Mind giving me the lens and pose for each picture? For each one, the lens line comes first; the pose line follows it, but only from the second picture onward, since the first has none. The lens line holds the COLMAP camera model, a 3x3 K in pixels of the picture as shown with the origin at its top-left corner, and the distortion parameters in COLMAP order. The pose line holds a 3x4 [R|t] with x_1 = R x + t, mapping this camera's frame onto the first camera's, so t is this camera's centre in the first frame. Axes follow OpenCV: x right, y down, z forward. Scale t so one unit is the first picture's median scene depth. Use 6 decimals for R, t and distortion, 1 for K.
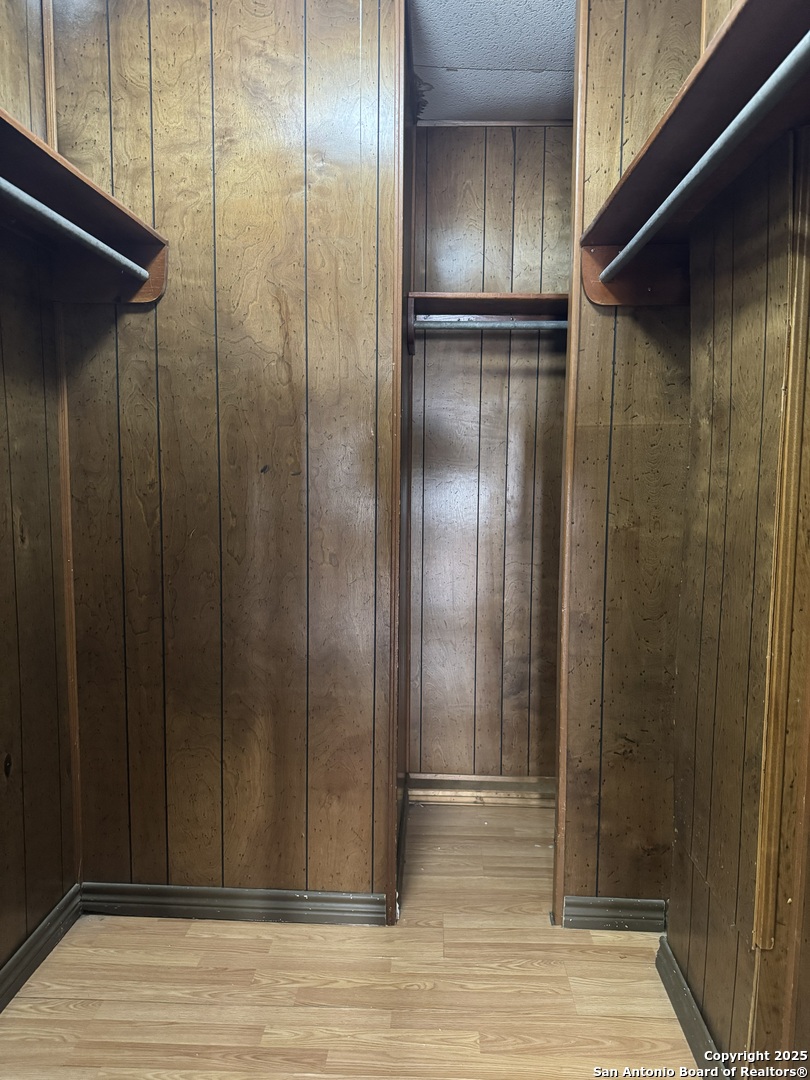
lens RADIAL K [[772.1, 0, 407.0], [0, 772.1, 542.0], [0, 0, 1]] dist [0.020752, -0.014666]
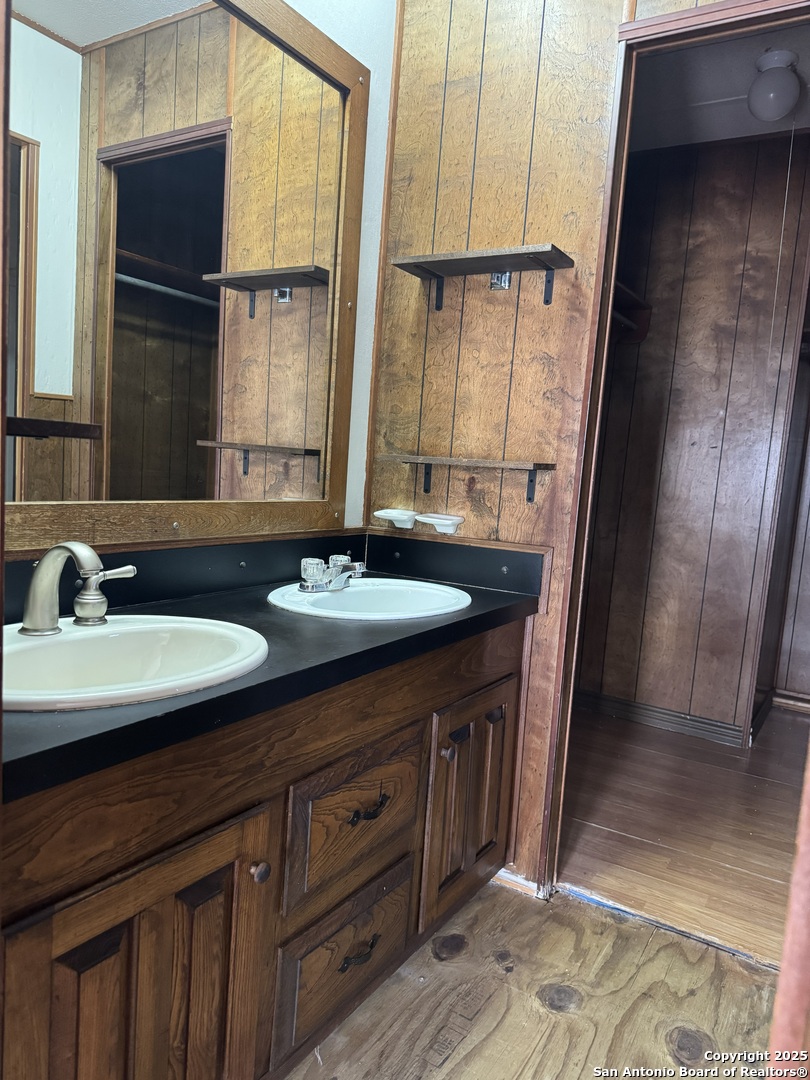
lens RADIAL K [[772.1, 0, 398.5], [0, 772.1, 543.1], [0, 0, 1]] dist [0.020752, -0.014666]
pose [[0.867576, 0.107424, -0.485564, 0.085208], [-0.117780, 0.992997, 0.009244, 0.163242], [0.483156, 0.049169, 0.874152, -0.675793]]
